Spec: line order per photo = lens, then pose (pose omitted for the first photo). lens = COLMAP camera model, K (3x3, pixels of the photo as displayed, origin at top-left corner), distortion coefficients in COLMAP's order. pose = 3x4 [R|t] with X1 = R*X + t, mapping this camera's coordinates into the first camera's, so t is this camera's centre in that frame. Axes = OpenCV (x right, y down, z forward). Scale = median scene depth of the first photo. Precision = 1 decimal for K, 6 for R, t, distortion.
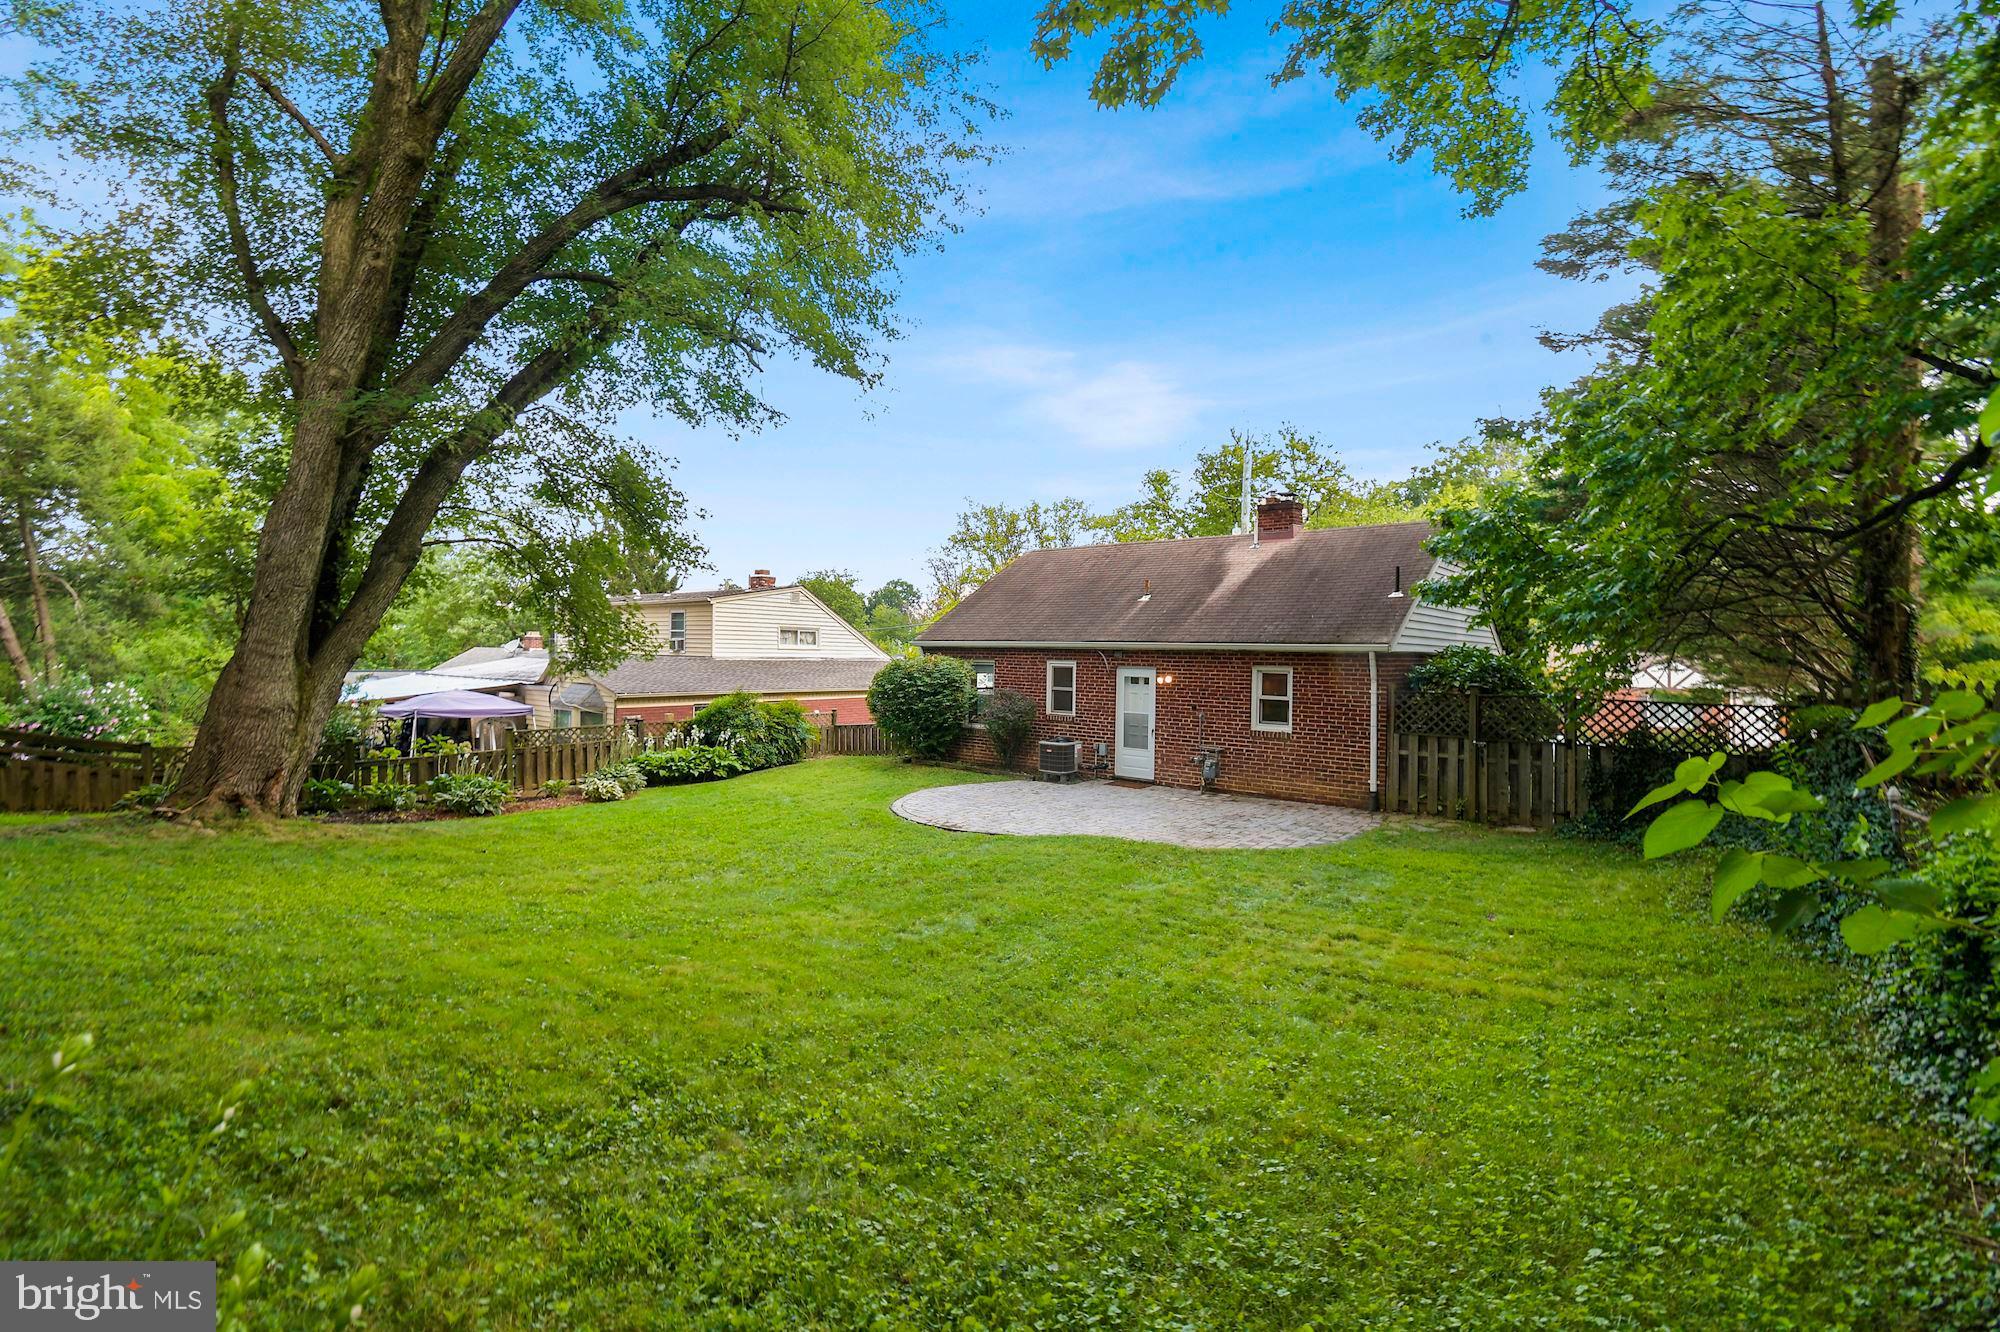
lens RADIAL K [[865.2, 0, 1006.0], [0, 865.2, 662.3], [0, 0, 1]] dist [0.004277, -0.001493]
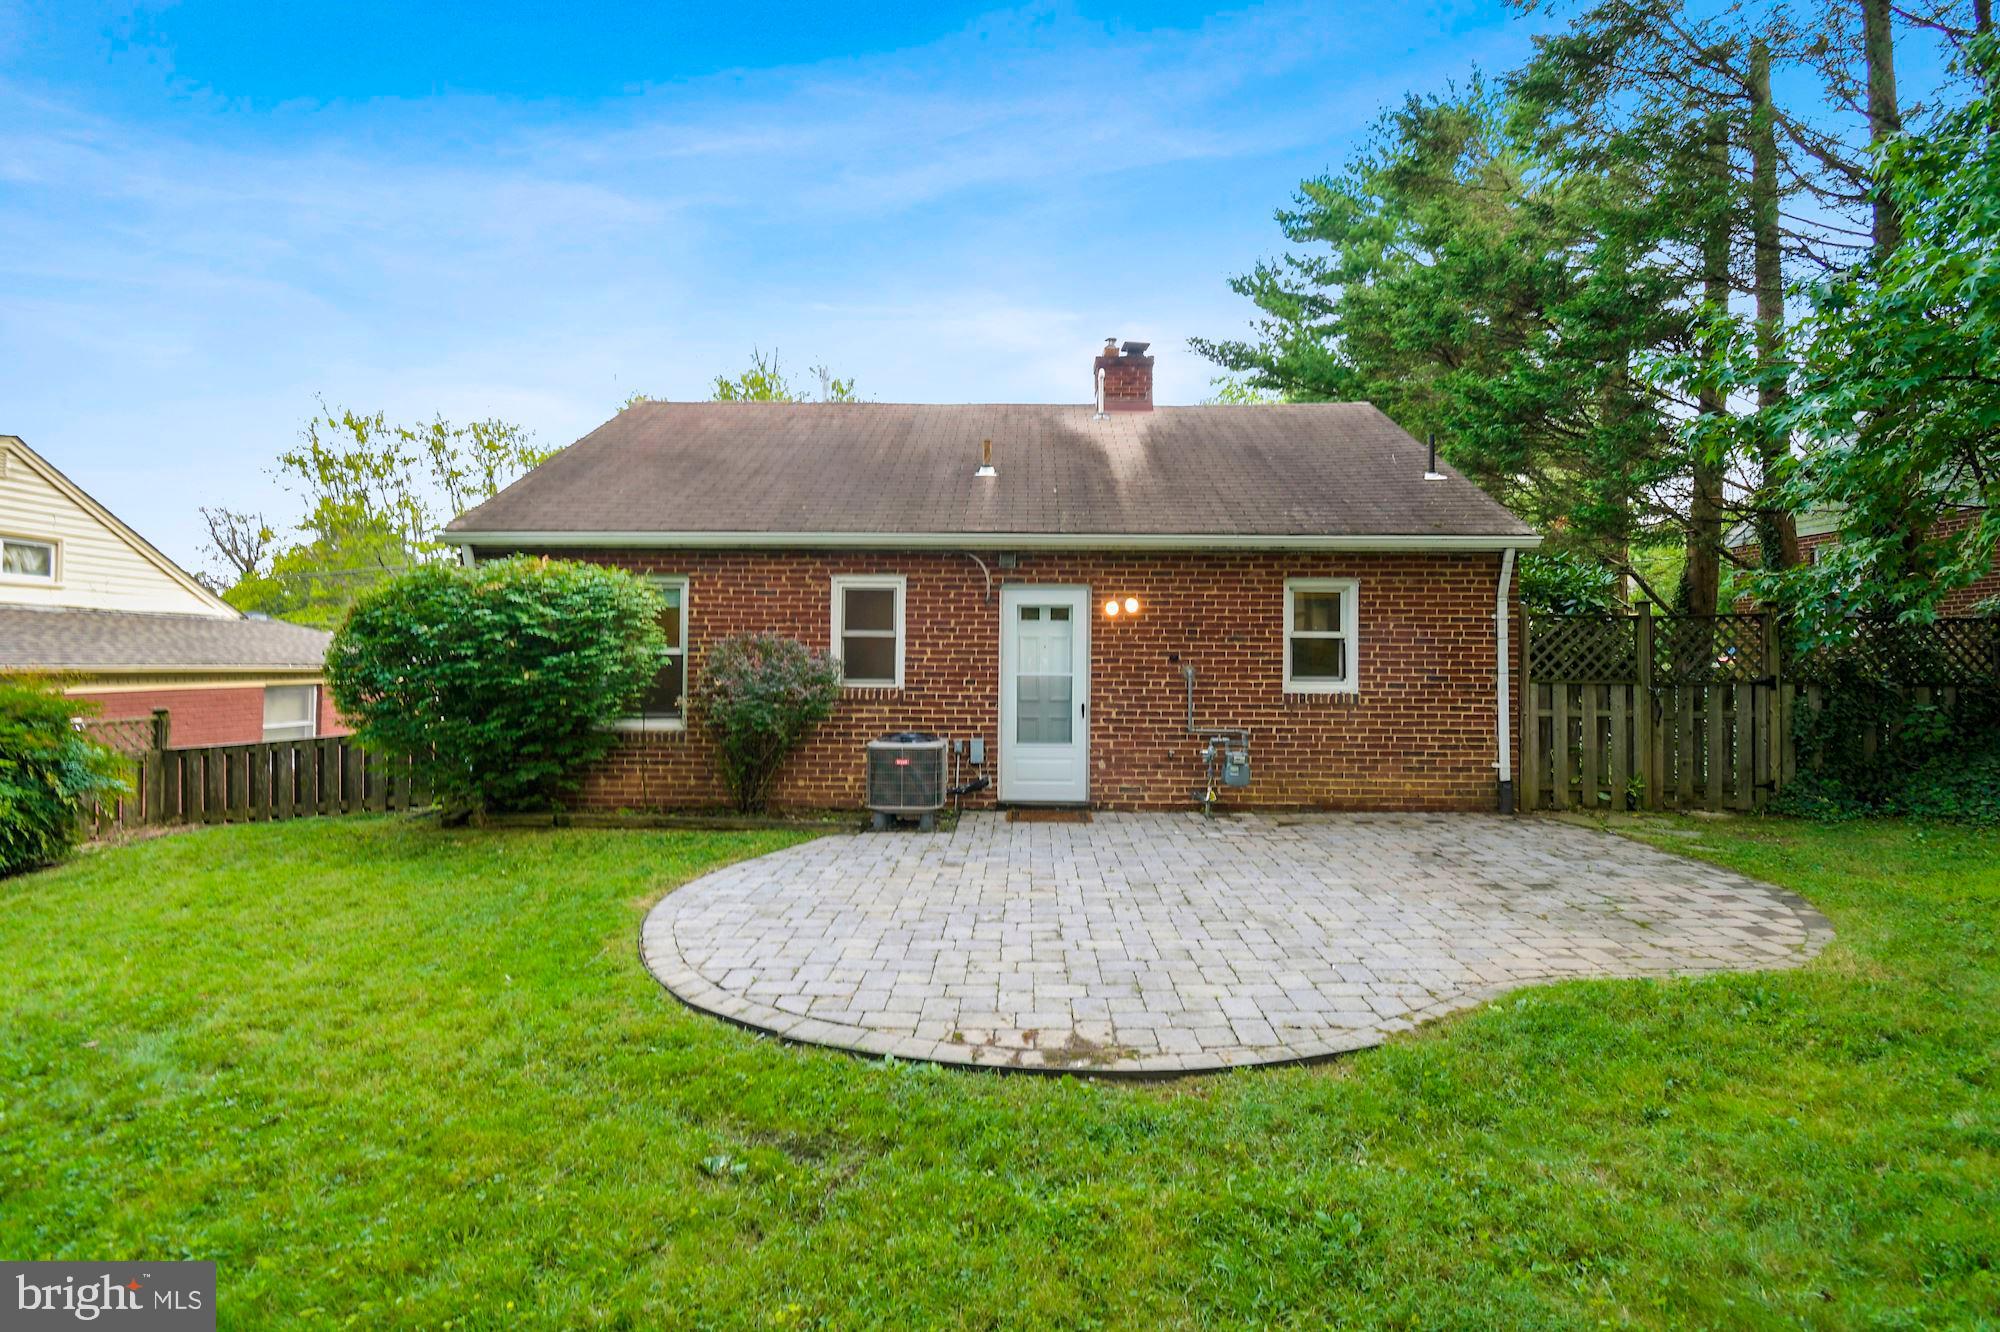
lens RADIAL K [[865.2, 0, 990.4], [0, 865.2, 667.6], [0, 0, 1]] dist [0.004277, -0.001493]
pose [[0.786164, -0.020417, 0.617680, -0.193098], [0.013879, 0.999785, 0.015383, 0.045859], [-0.617862, -0.003520, 0.786279, 0.613733]]
